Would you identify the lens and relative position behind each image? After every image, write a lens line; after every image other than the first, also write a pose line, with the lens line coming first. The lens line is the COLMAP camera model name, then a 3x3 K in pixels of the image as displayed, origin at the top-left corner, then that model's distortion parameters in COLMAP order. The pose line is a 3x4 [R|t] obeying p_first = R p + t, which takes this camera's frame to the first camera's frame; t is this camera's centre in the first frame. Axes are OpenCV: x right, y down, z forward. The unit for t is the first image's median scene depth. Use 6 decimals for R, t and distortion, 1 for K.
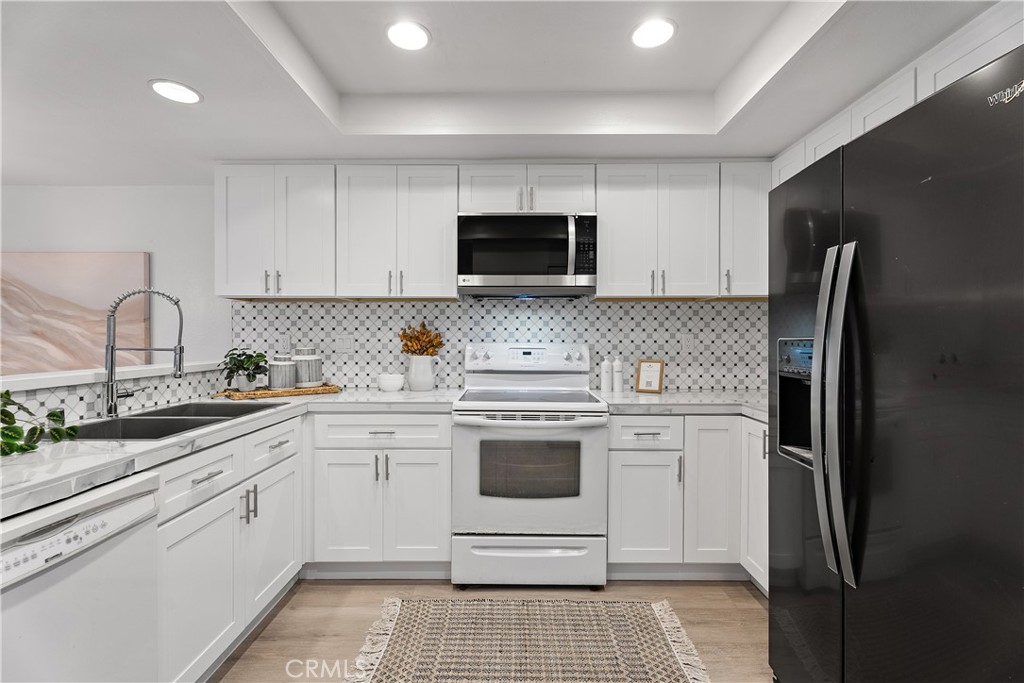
lens RADIAL K [[461.1, 0, 515.4], [0, 461.1, 342.2], [0, 0, 1]] dist [-0.000732, -0.000432]
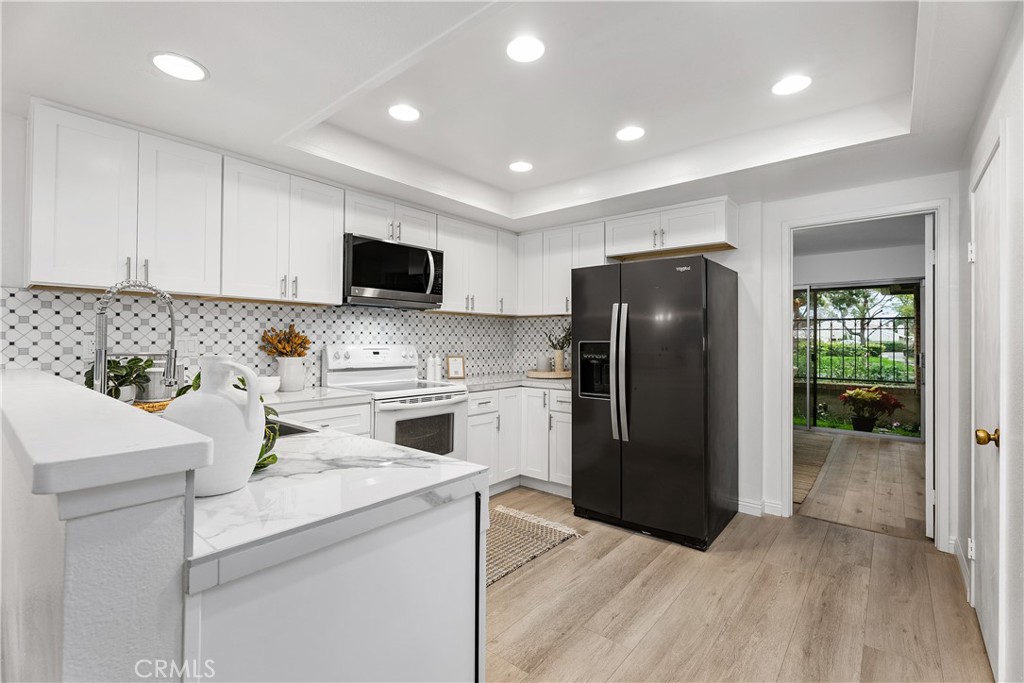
lens RADIAL K [[461.1, 0, 519.4], [0, 461.1, 336.1], [0, 0, 1]] dist [-0.000732, -0.000432]
pose [[0.624221, 0.009062, 0.781195, -0.740993], [0.003893, 0.999884, -0.014710, -0.000887], [-0.781238, 0.012224, 0.624113, -0.050690]]
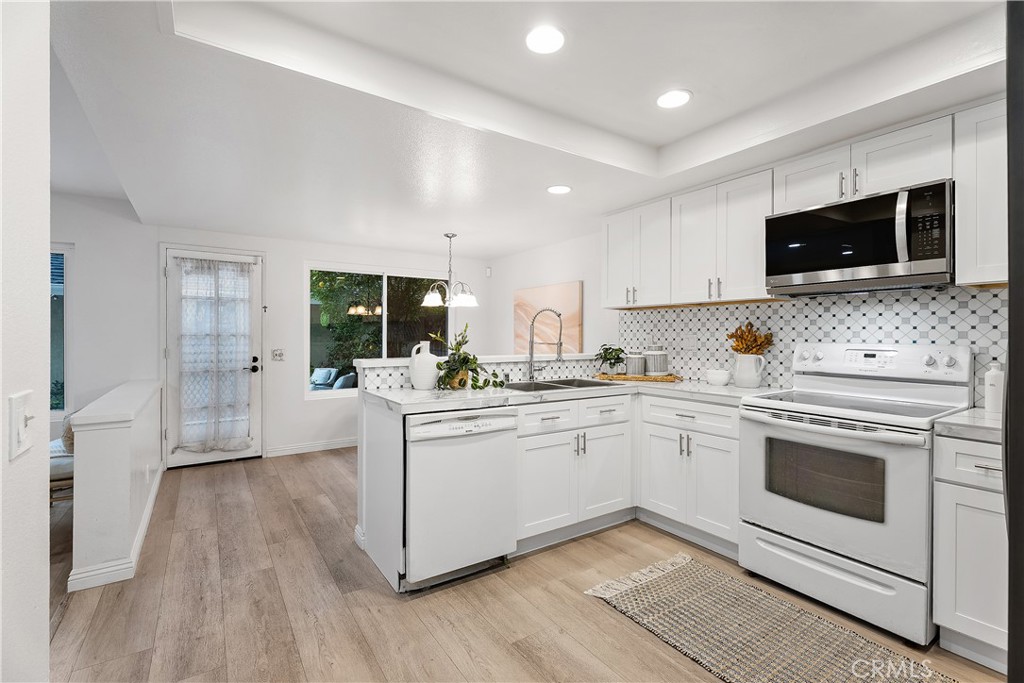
lens RADIAL K [[461.1, 0, 507.0], [0, 461.1, 337.5], [0, 0, 1]] dist [-0.000732, -0.000432]
pose [[0.547461, 0.002720, -0.836826, 0.406470], [-0.010881, 0.999933, -0.003868, 0.000824], [0.836760, 0.011222, 0.547455, -0.045280]]
